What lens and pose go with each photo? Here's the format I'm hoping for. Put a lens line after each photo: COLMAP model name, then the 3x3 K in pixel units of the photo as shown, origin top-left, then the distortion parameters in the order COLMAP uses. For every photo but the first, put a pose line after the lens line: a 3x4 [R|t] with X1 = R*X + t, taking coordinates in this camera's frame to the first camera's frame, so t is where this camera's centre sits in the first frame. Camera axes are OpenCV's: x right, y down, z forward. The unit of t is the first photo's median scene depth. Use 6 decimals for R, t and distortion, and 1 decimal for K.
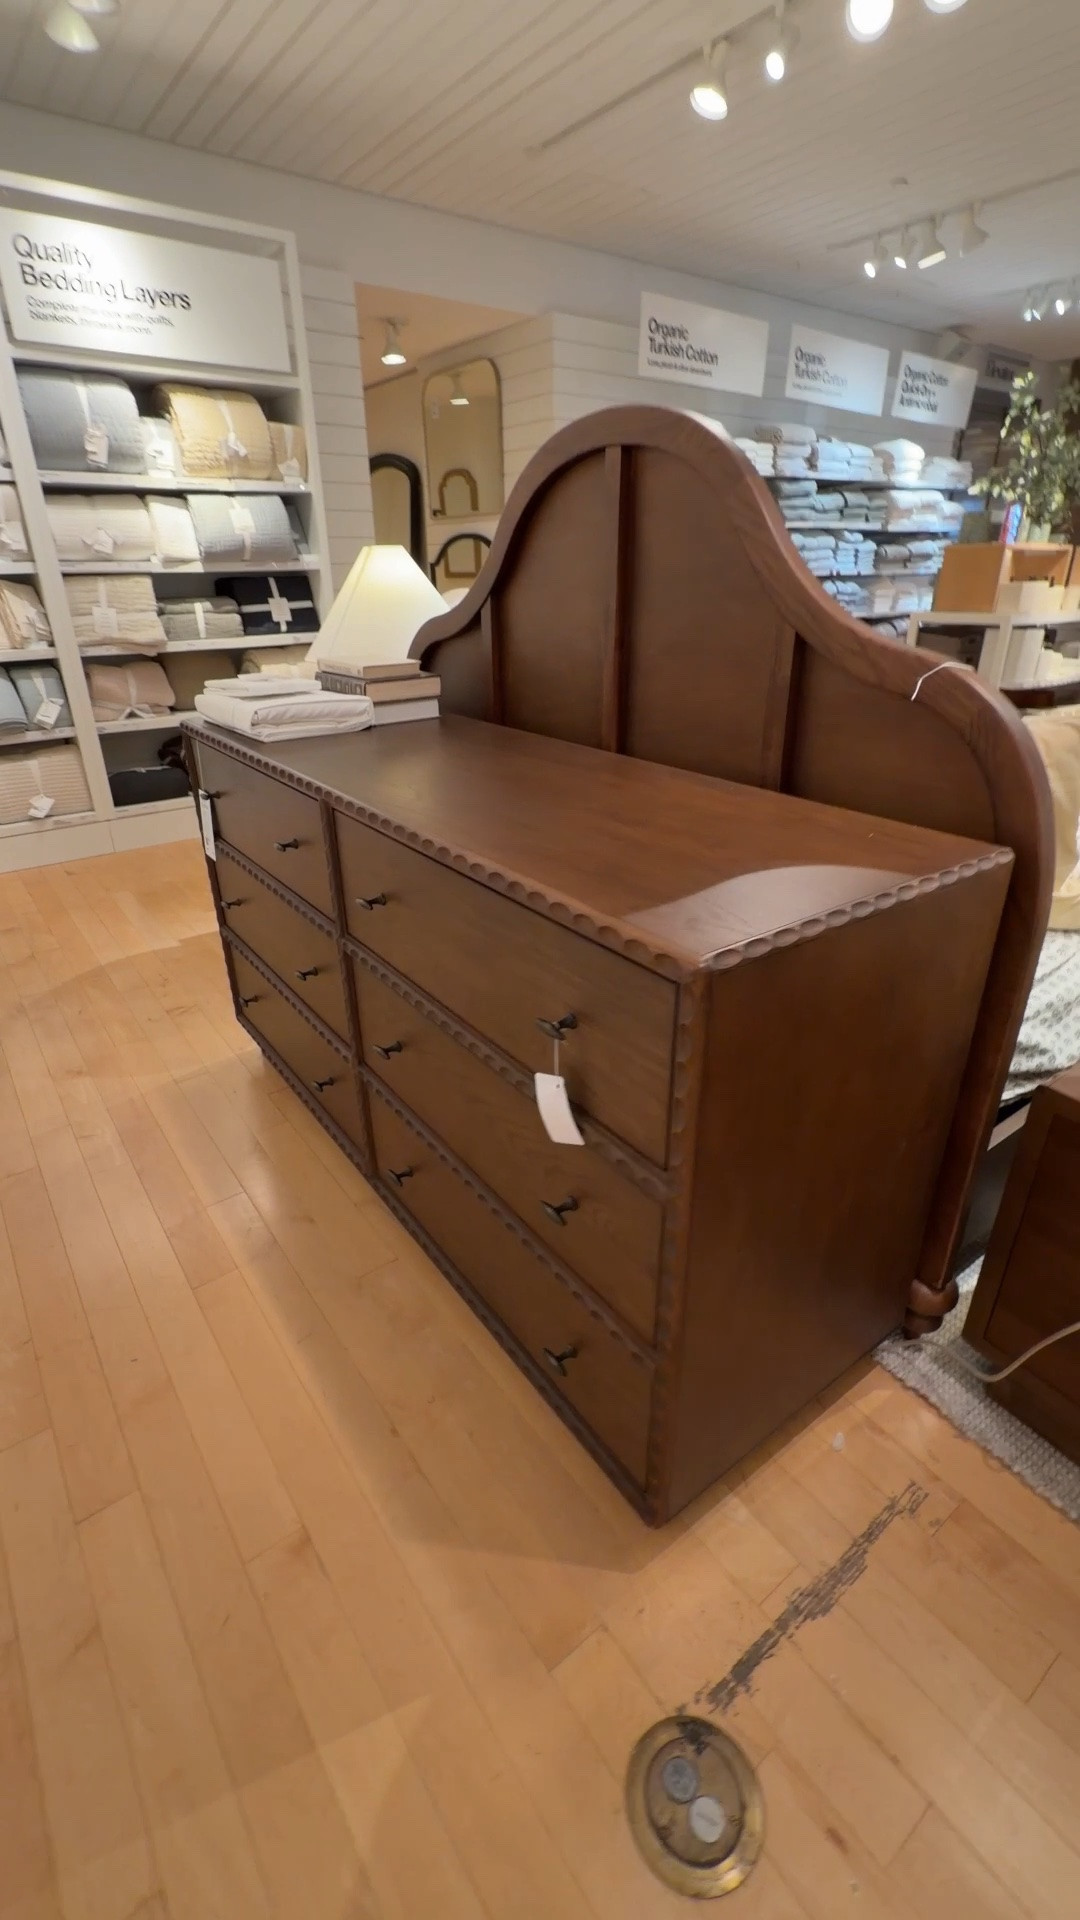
lens RADIAL K [[840.3, 0, 540.0], [0, 840.3, 960.0], [0, 0, 1]] dist [0.001063, 0.000045]
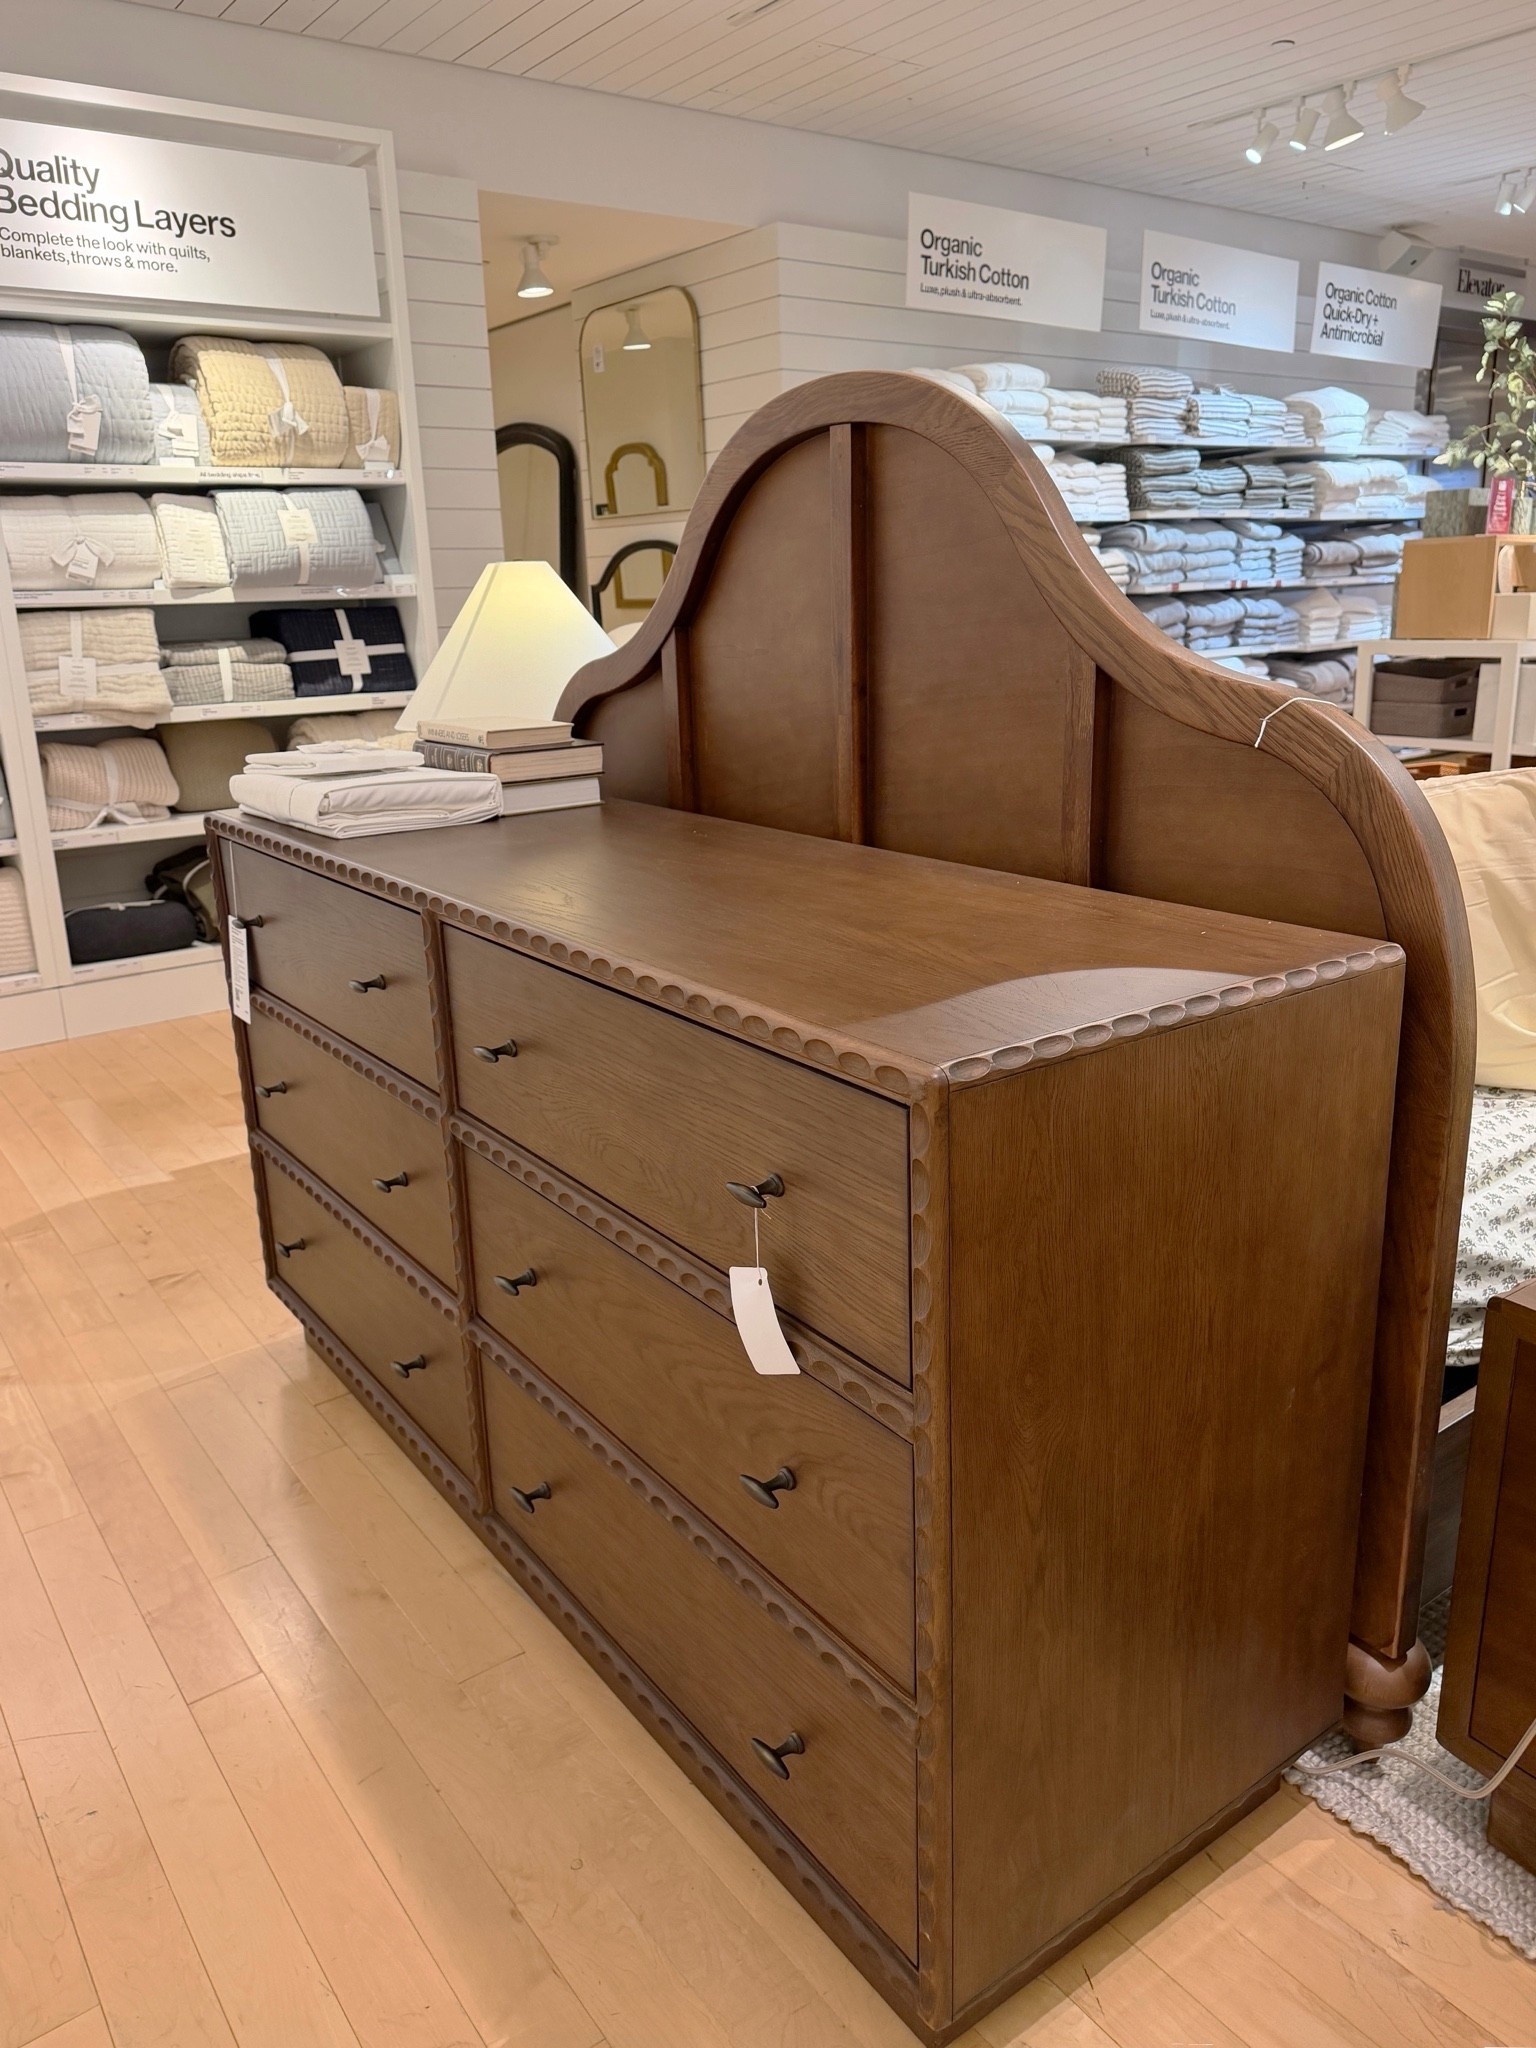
lens RADIAL K [[1505.5, 0, 777.2], [0, 1505.5, 990.3], [0, 0, 1]] dist [0.104814, -0.166727]
pose [[0.999822, -0.017703, -0.006504, 0.022830], [0.016266, 0.983953, -0.177686, 0.064151], [0.009546, 0.177548, 0.984066, -0.133215]]
